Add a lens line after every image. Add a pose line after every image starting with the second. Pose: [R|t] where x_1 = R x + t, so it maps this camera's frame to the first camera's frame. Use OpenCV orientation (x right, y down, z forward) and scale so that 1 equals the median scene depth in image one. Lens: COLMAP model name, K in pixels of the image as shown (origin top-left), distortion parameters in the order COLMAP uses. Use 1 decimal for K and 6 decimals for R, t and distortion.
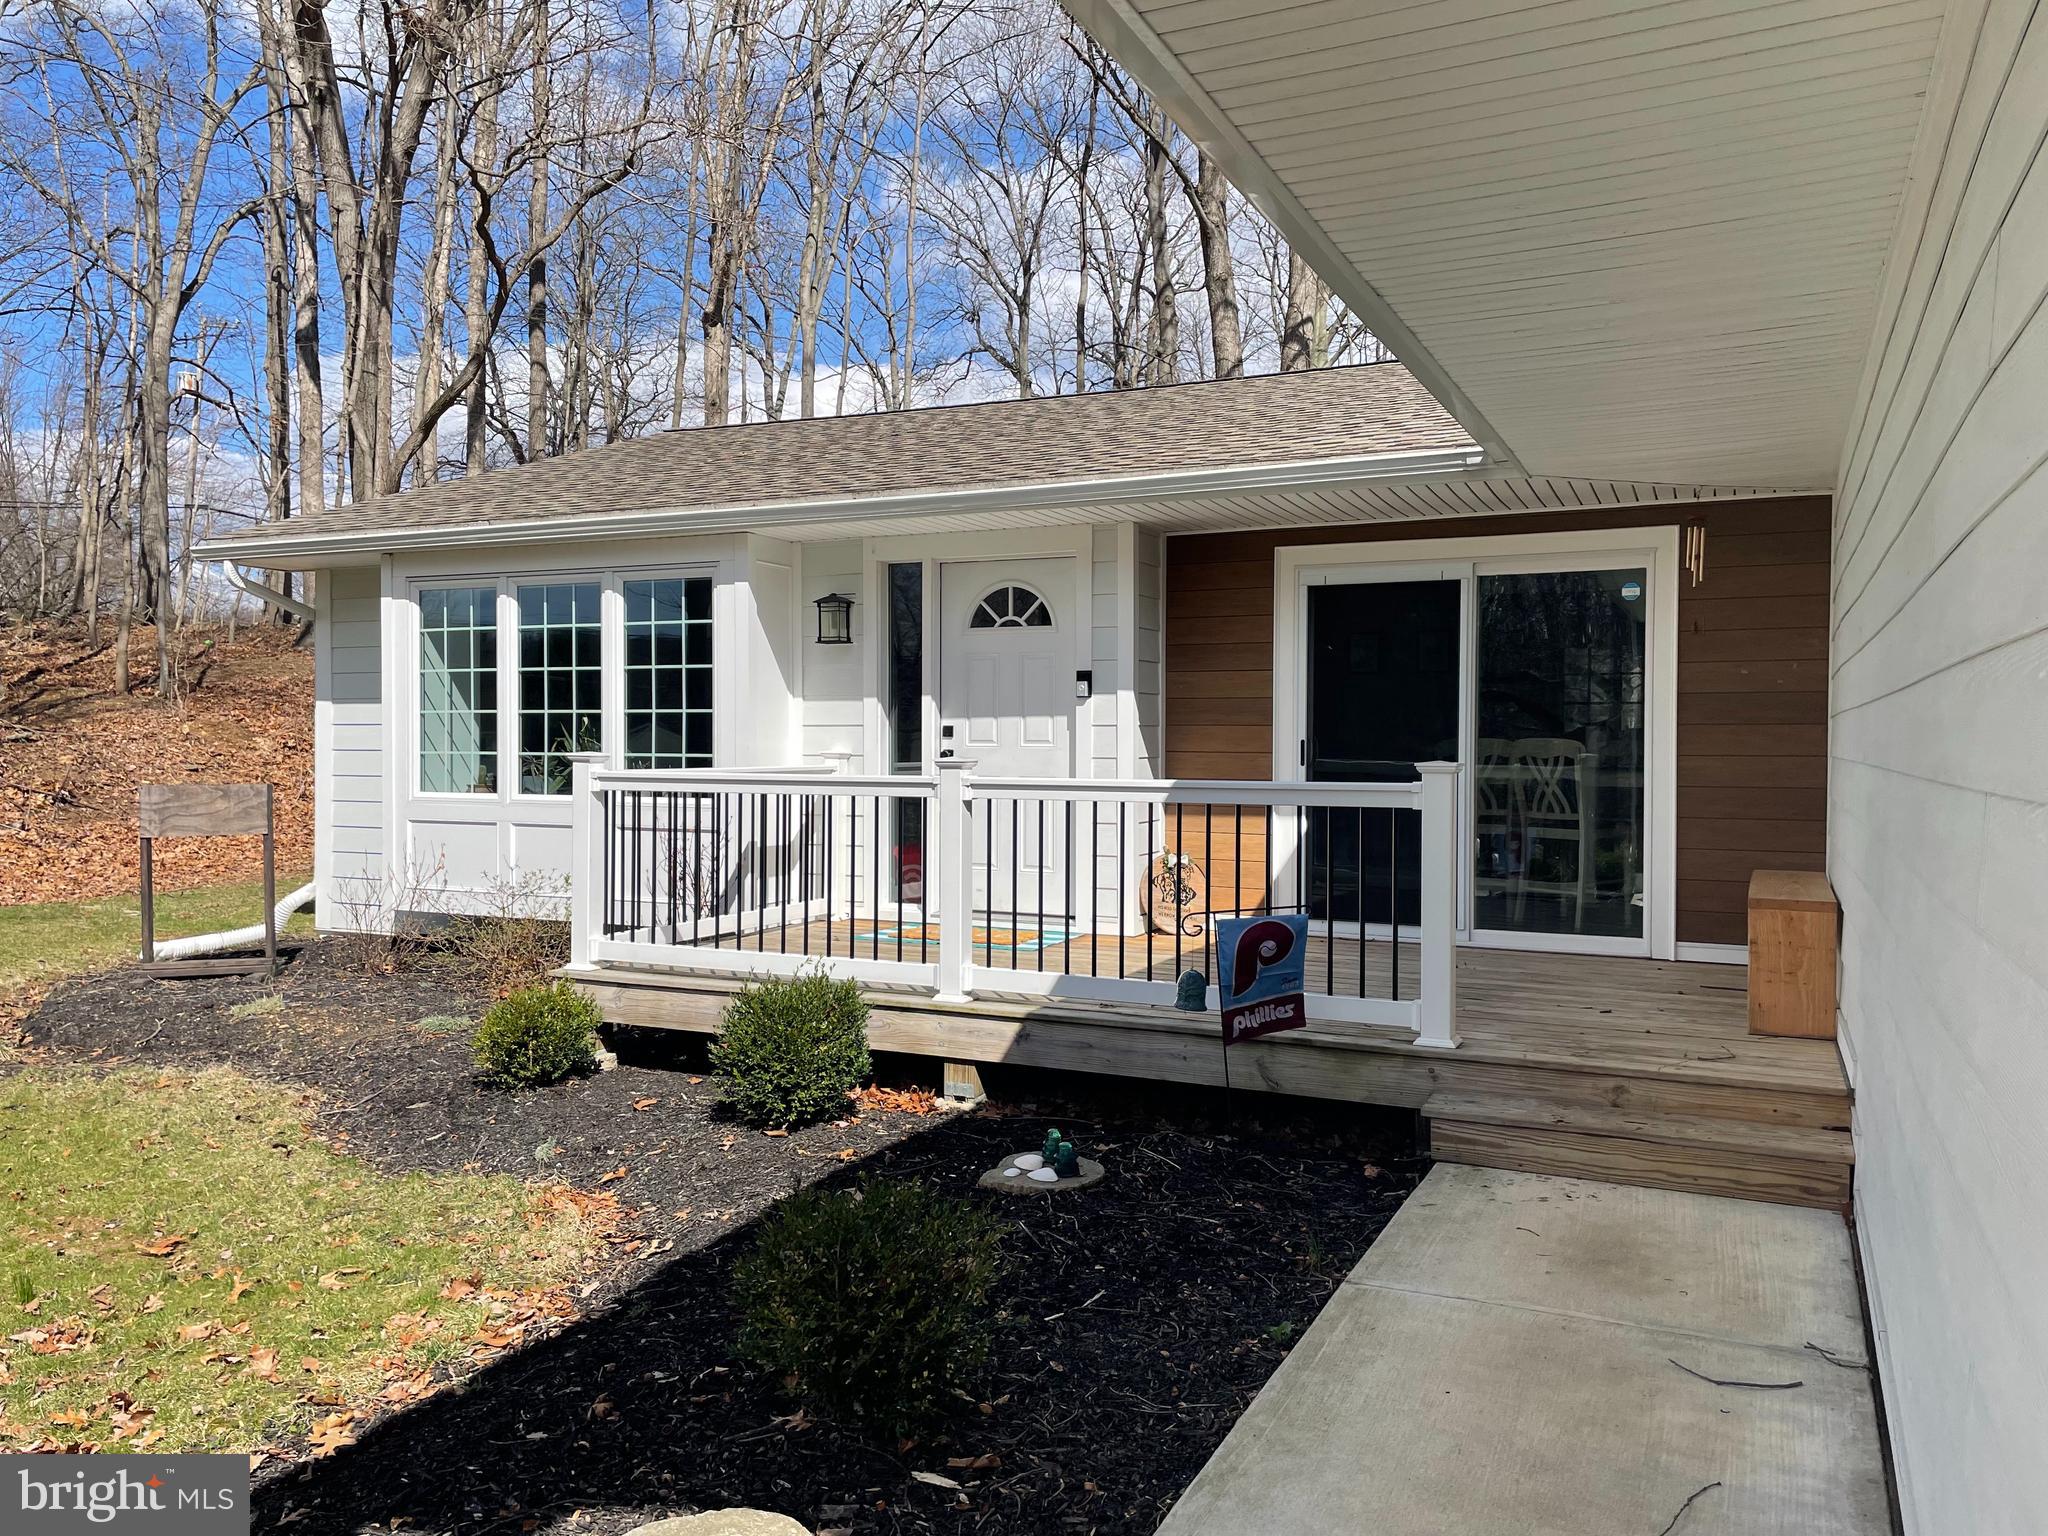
lens RADIAL K [[1528.0, 0, 1009.3], [0, 1528.0, 752.9], [0, 0, 1]] dist [0.052479, -0.075240]
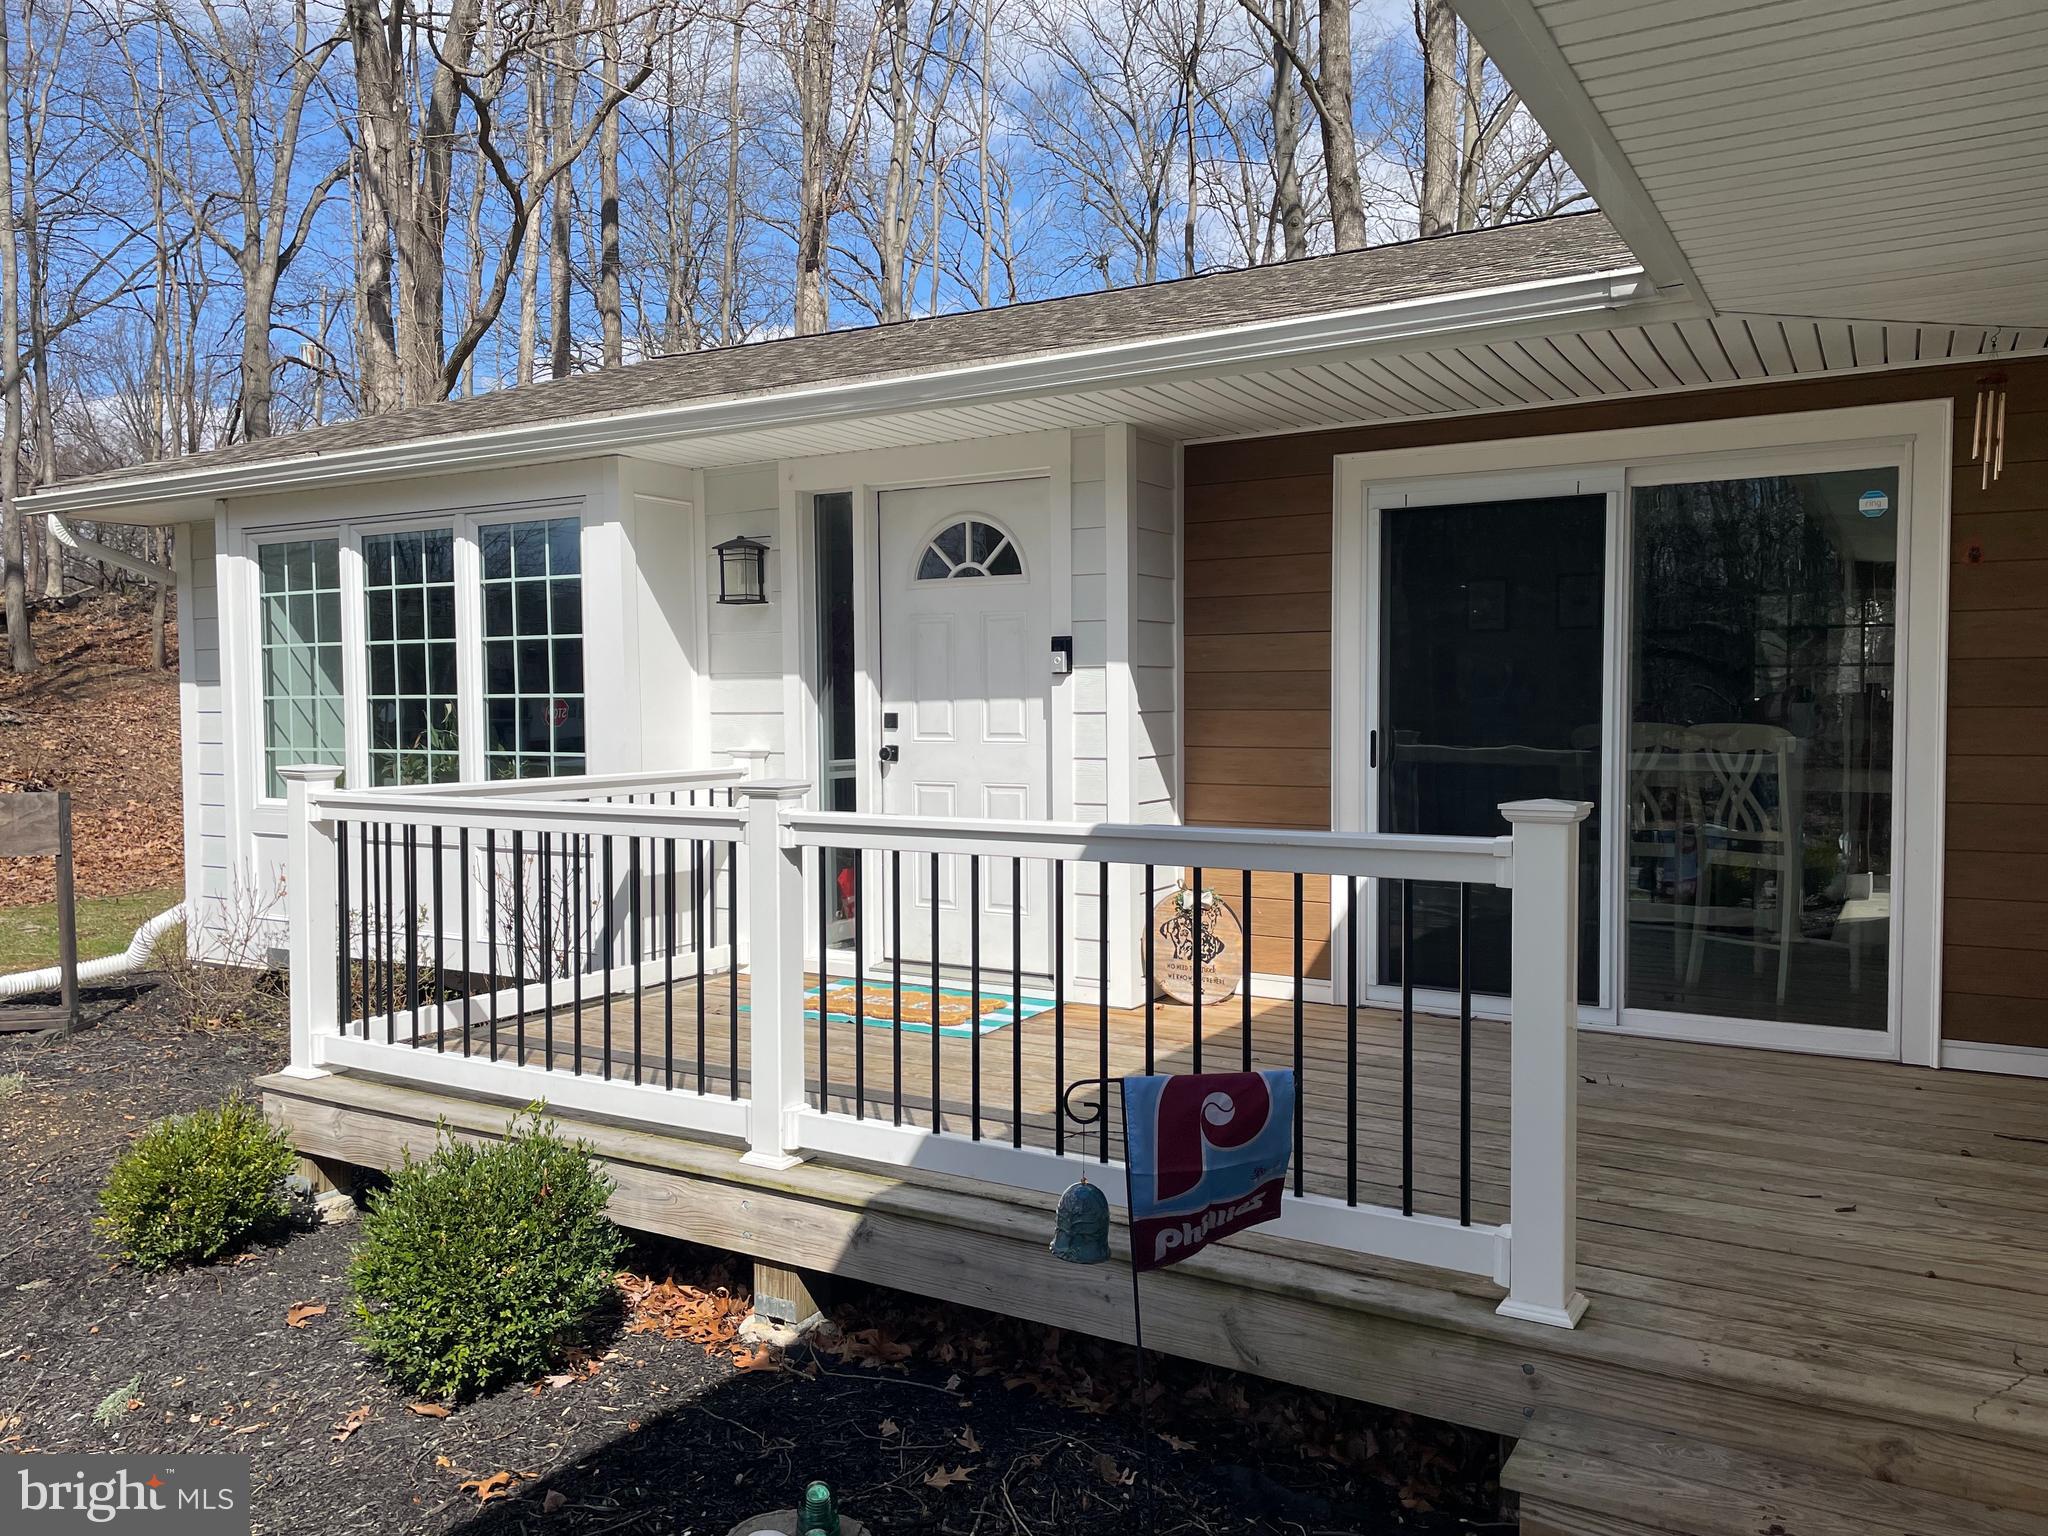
lens RADIAL K [[1528.0, 0, 1013.8], [0, 1528.0, 762.9], [0, 0, 1]] dist [0.052479, -0.075240]
pose [[0.995522, -0.006156, -0.094335, 0.092903], [0.009156, 0.999465, 0.031401, -0.017250], [0.094091, -0.032124, 0.995045, 0.283516]]
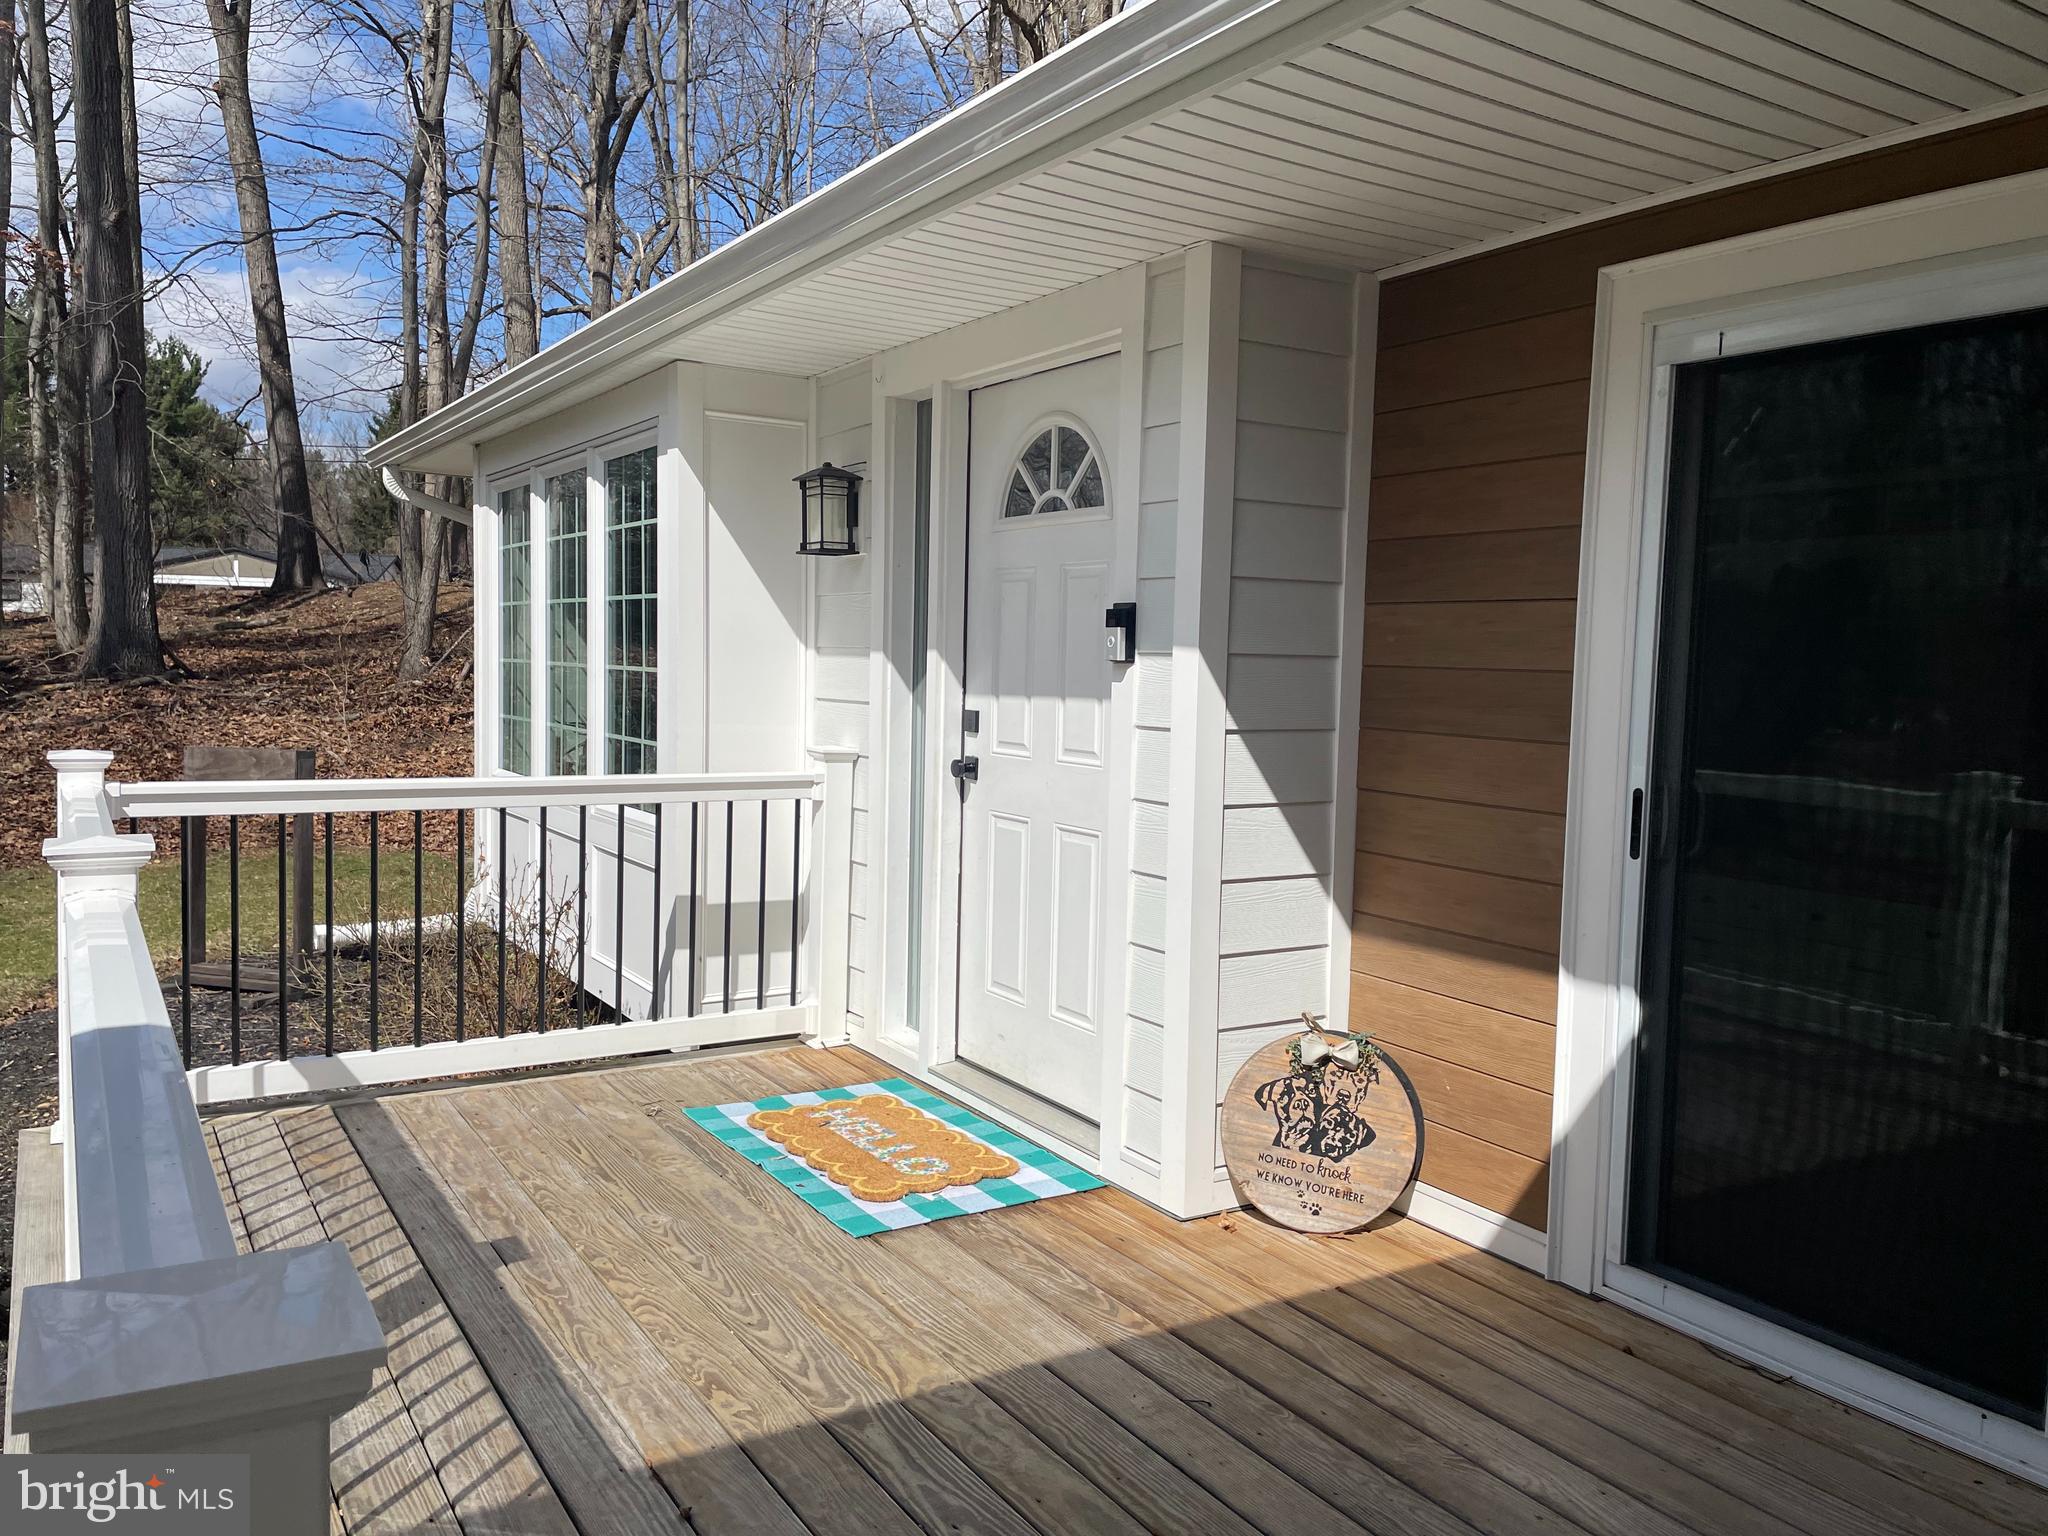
lens RADIAL K [[1528.0, 0, 1019.4], [0, 1528.0, 768.6], [0, 0, 1]] dist [0.052479, -0.075240]
pose [[0.841331, 0.055190, -0.537696, 0.263229], [-0.023471, 0.997565, 0.065668, -0.034195], [0.540011, -0.042628, 0.840578, 0.603167]]
